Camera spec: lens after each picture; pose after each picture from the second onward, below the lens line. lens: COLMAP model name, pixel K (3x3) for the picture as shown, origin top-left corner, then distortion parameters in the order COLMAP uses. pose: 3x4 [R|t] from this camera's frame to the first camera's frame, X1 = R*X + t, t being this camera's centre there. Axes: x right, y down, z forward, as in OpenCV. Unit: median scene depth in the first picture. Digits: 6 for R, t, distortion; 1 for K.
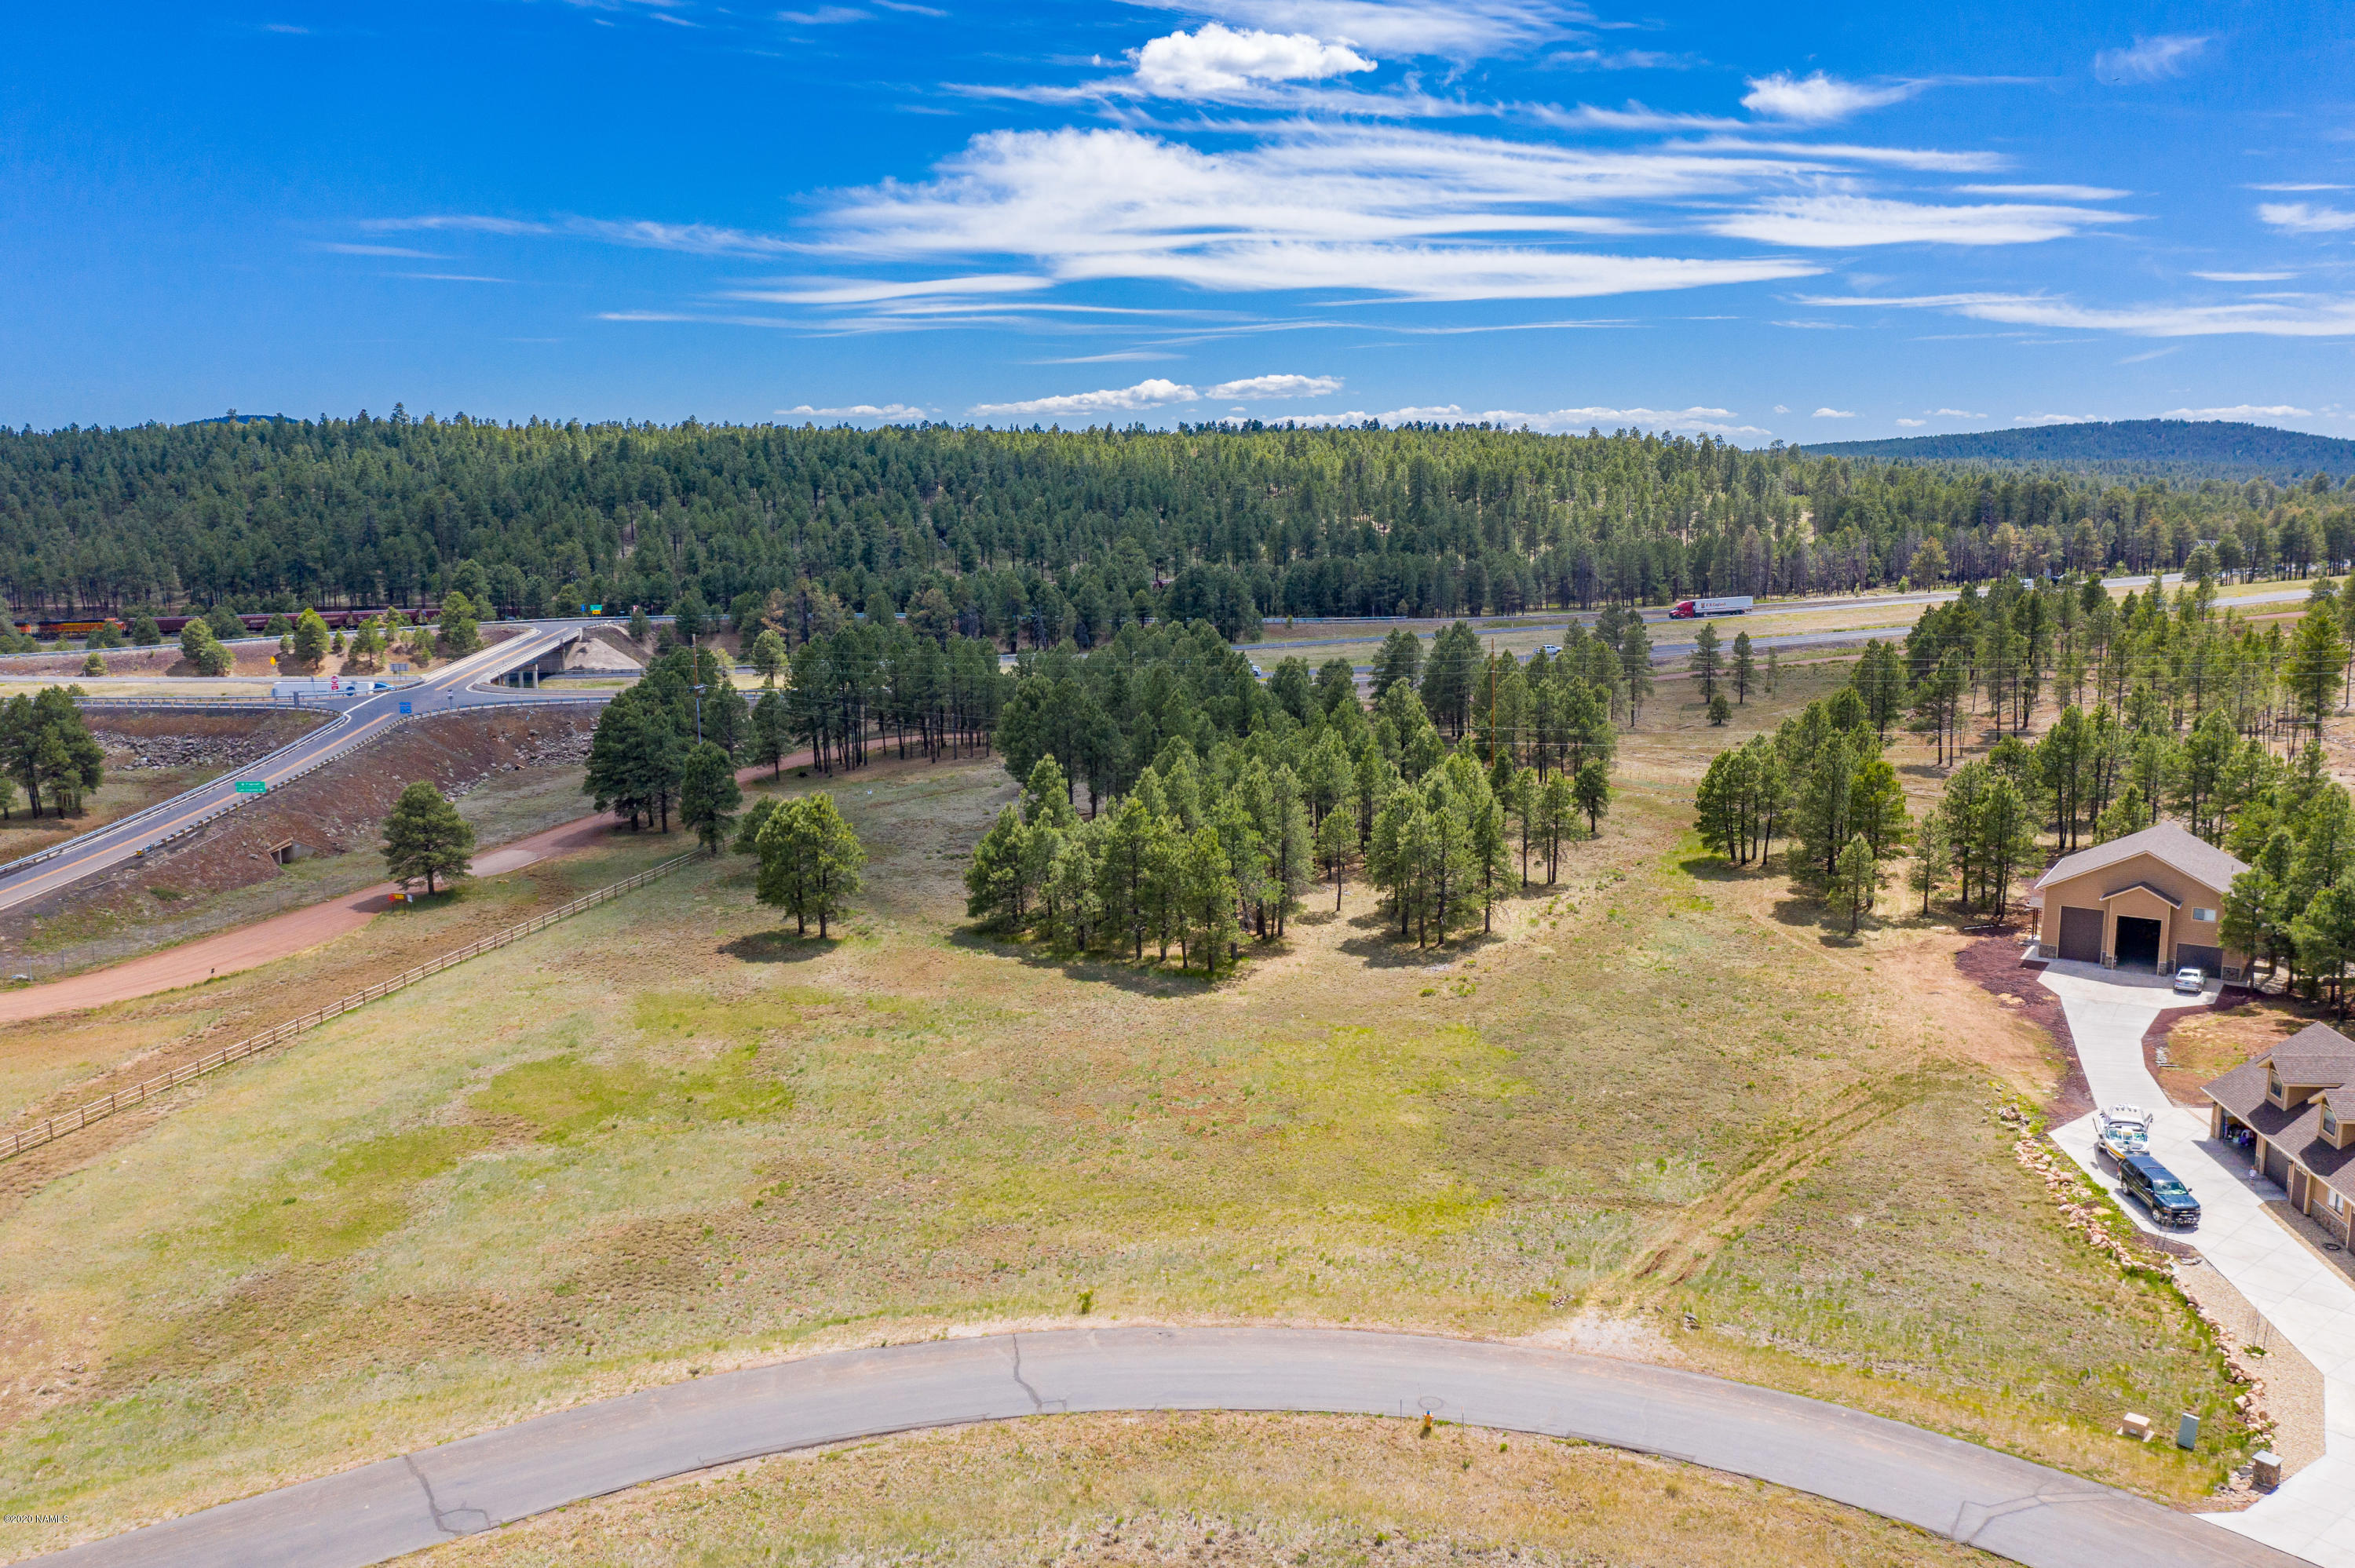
lens RADIAL K [[1824.1, 0, 1179.0], [0, 1824.1, 791.8], [0, 0, 1]] dist [-0.021825, 0.003474]
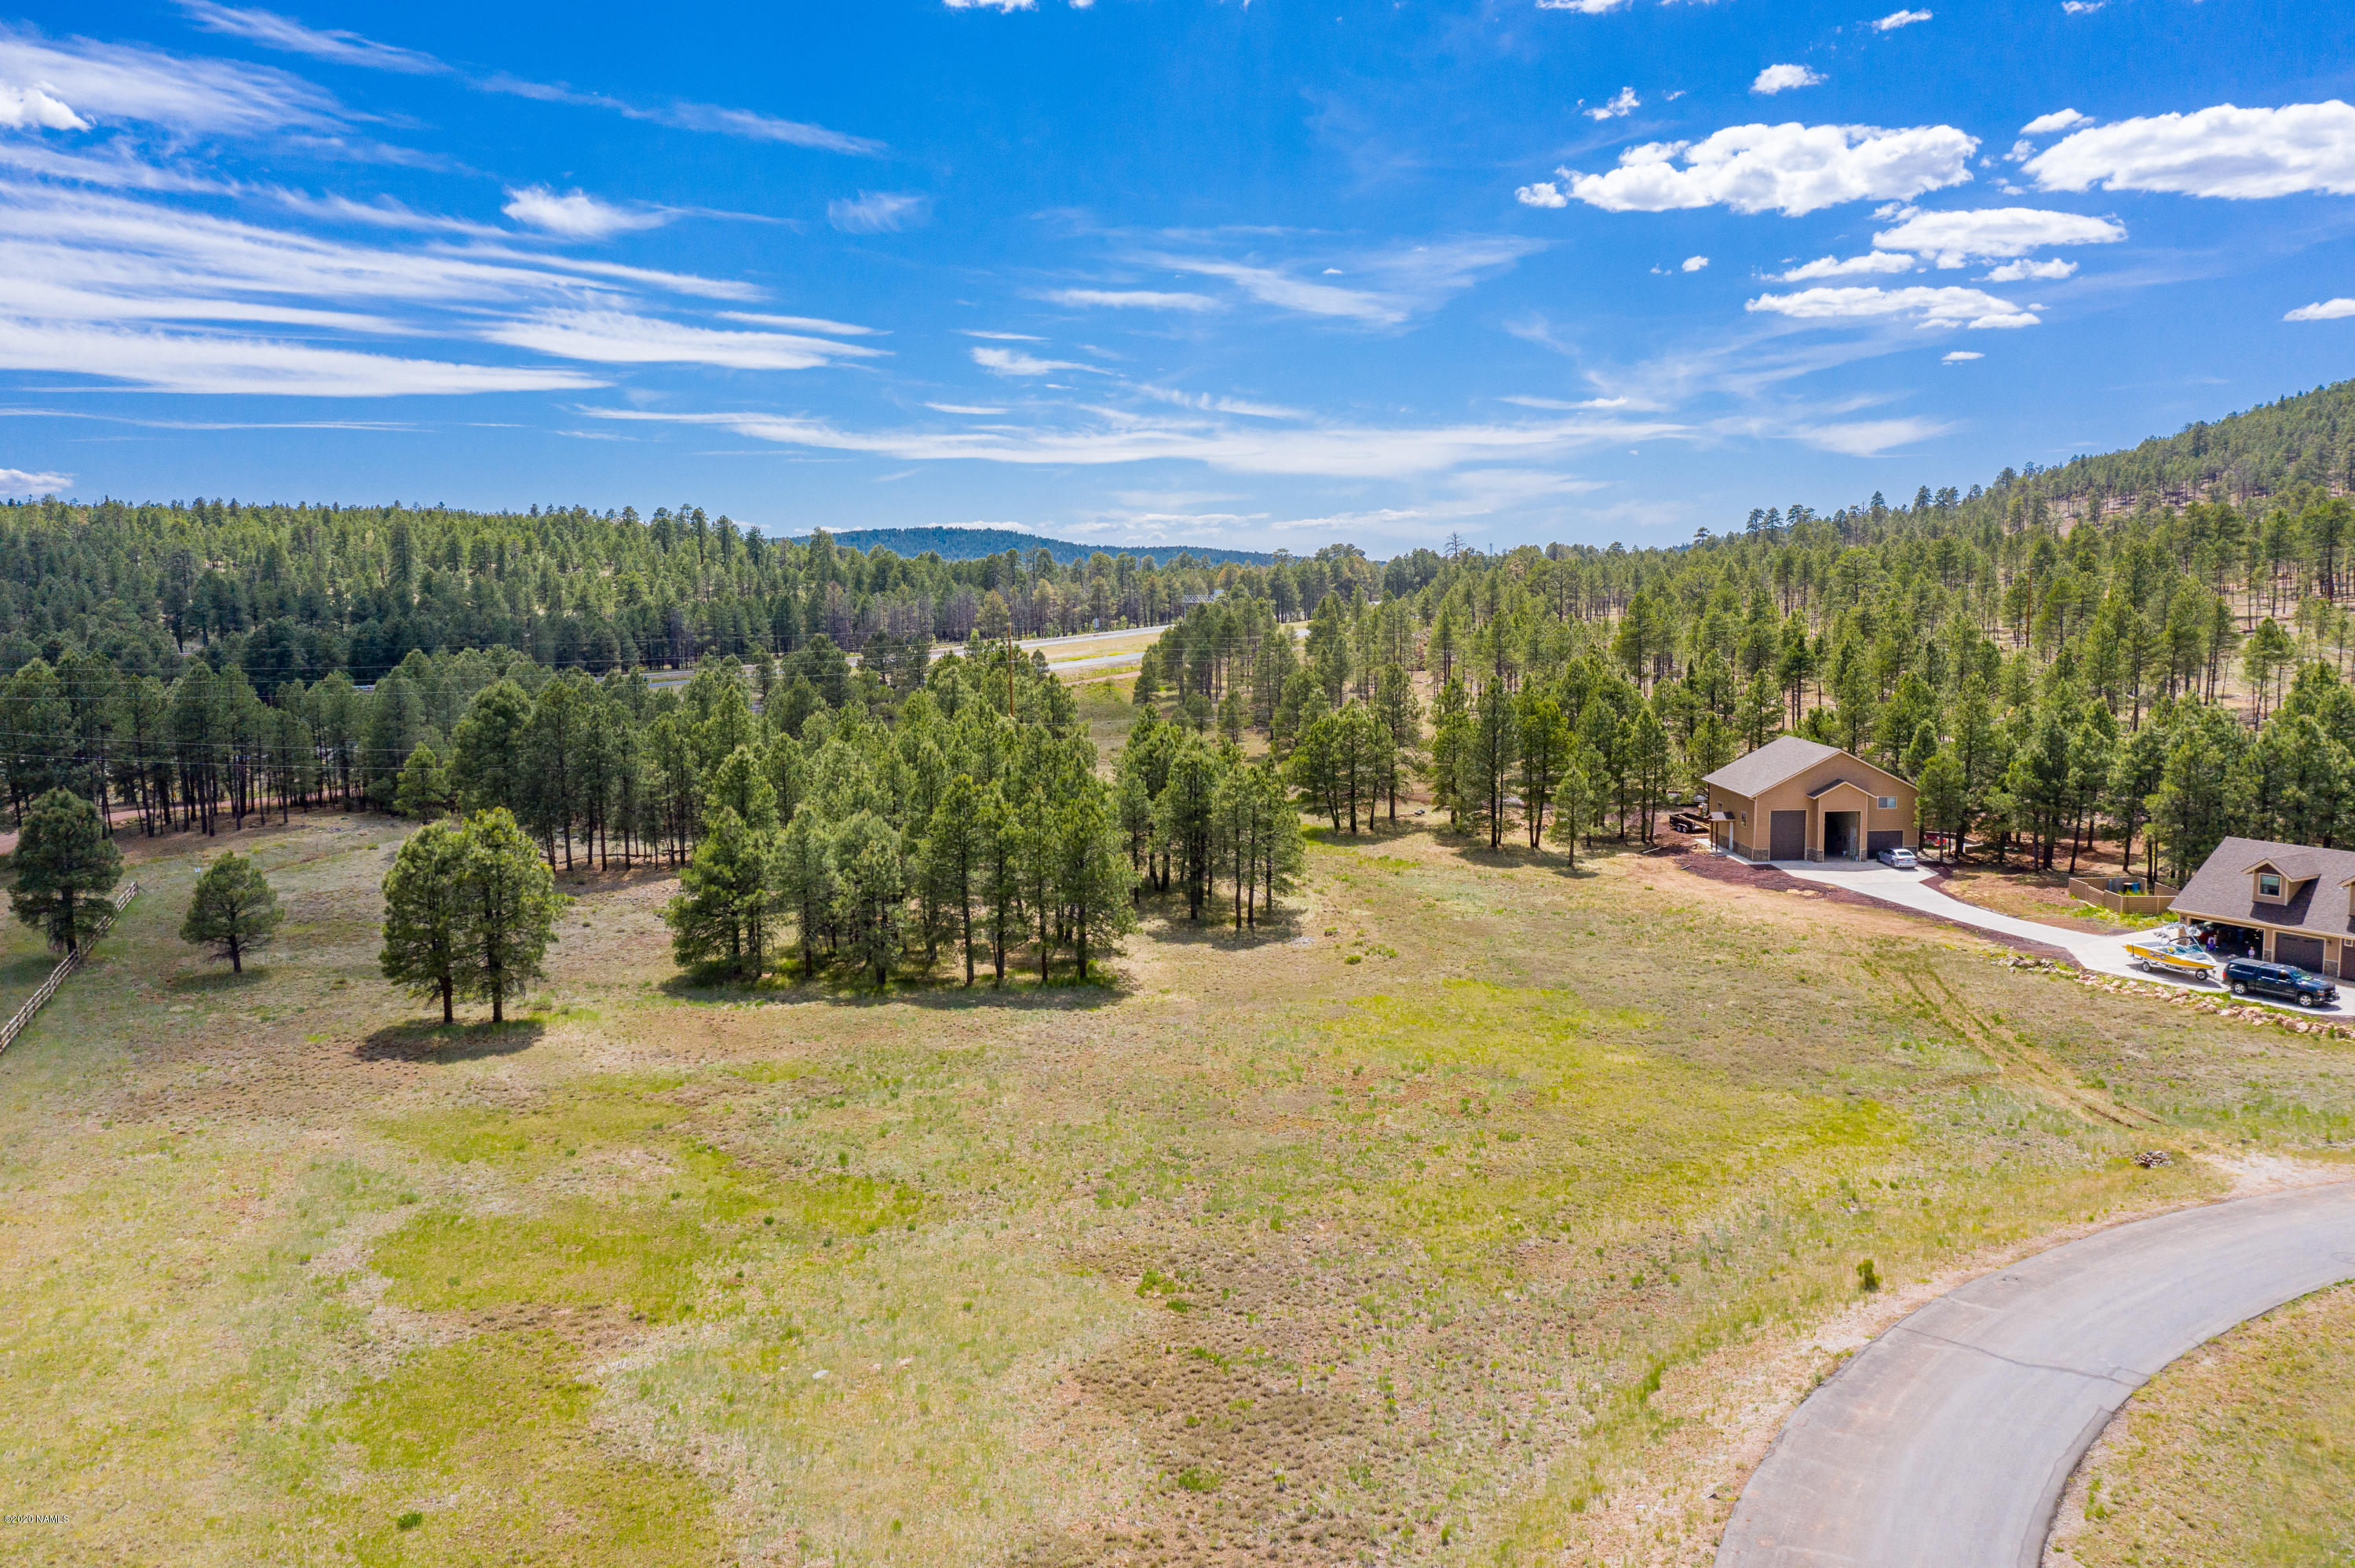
lens RADIAL K [[1824.1, 0, 1176.9], [0, 1824.1, 815.9], [0, 0, 1]] dist [-0.021825, 0.003474]
pose [[0.807993, -0.076261, 0.584236, -0.386284], [0.102403, 0.994673, -0.011786, 0.037915], [-0.580225, 0.069350, 0.811498, 0.293727]]
